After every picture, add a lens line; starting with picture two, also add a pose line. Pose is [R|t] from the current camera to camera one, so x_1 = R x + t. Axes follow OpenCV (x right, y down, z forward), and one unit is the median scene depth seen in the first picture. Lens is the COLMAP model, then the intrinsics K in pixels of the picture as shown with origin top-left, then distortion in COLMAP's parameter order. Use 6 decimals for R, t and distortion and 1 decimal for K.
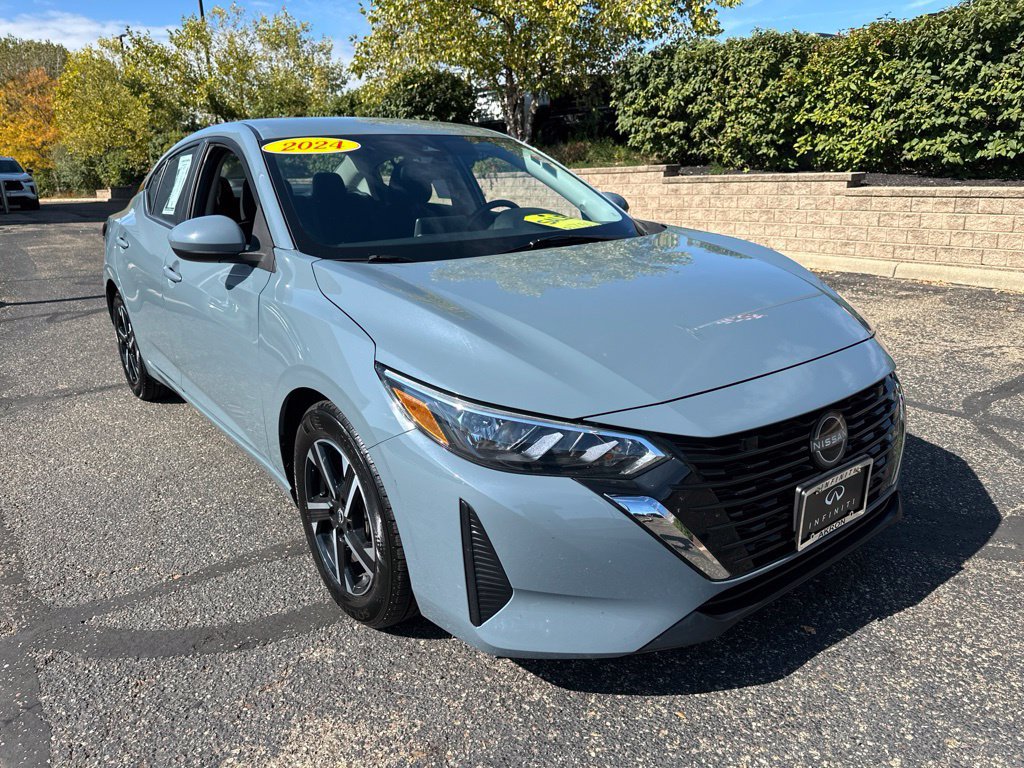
lens RADIAL K [[721.7, 0, 510.9], [0, 721.7, 383.8], [0, 0, 1]] dist [0.037264, -0.051233]
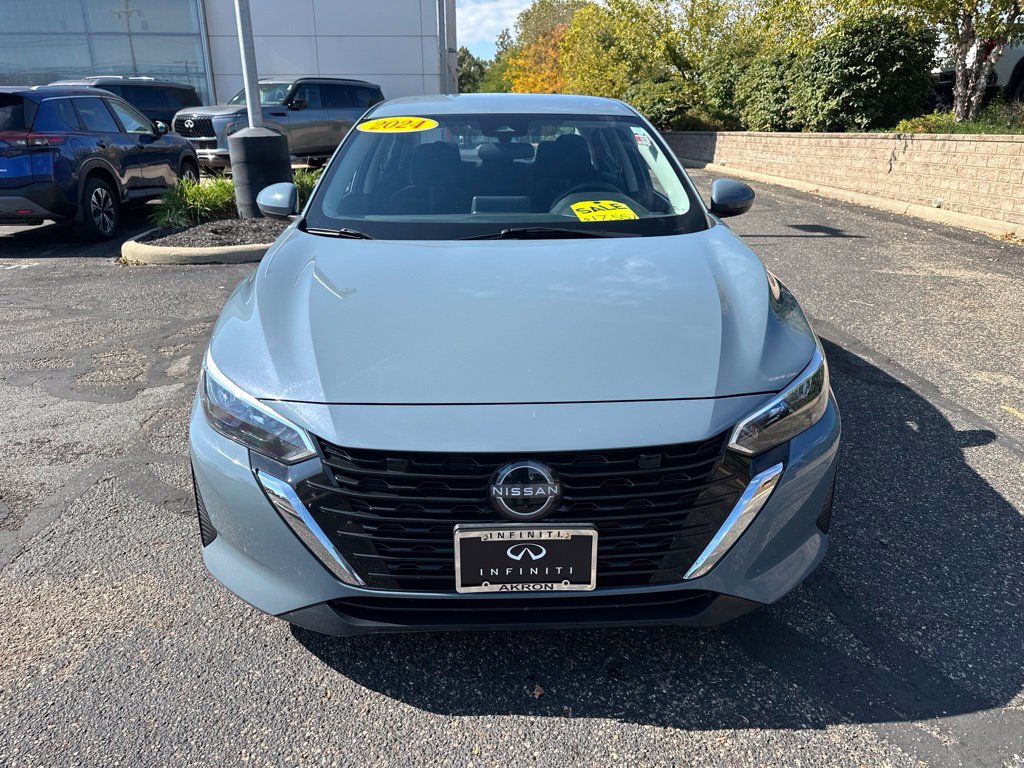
lens RADIAL K [[721.7, 0, 511.7], [0, 721.7, 376.5], [0, 0, 1]] dist [0.037264, -0.051233]
pose [[0.813529, 0.217456, -0.539336, 0.178448], [-0.188037, 0.975996, 0.109881, -0.031793], [0.550284, 0.012024, 0.834891, 0.049388]]
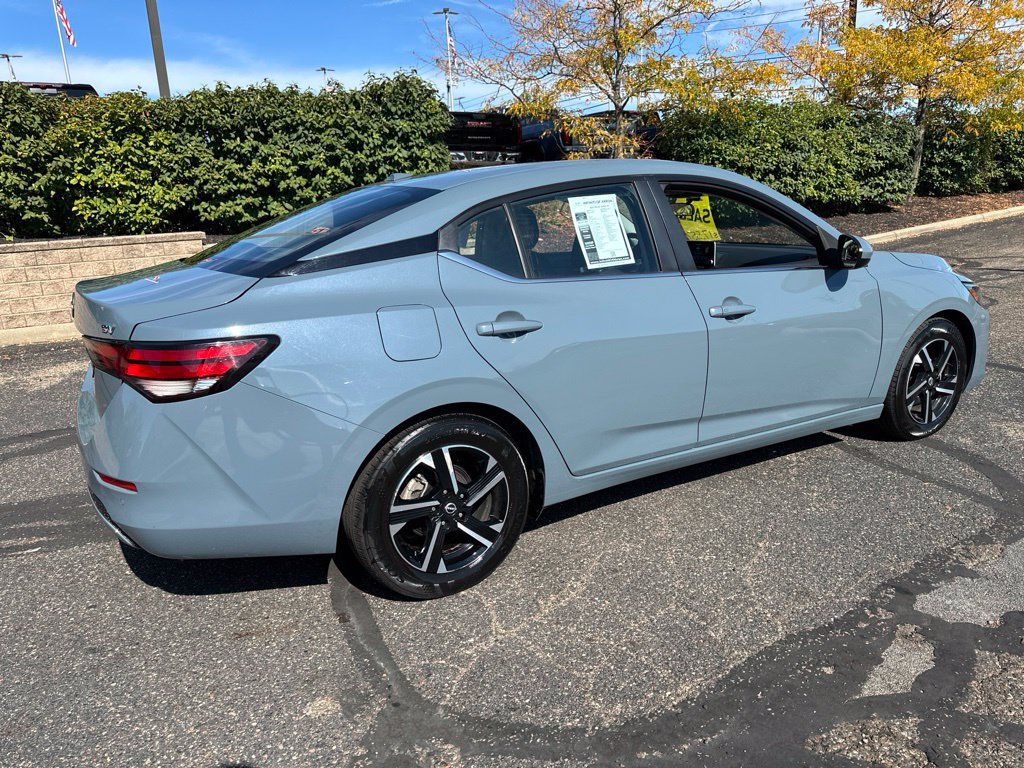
lens RADIAL K [[721.7, 0, 521.9], [0, 721.7, 383.4], [0, 0, 1]] dist [0.037264, -0.051233]
pose [[0.111098, -0.226577, 0.967636, -0.482379], [0.320089, 0.929937, 0.180999, -0.104968], [-0.940851, 0.289621, 0.175839, 0.362088]]
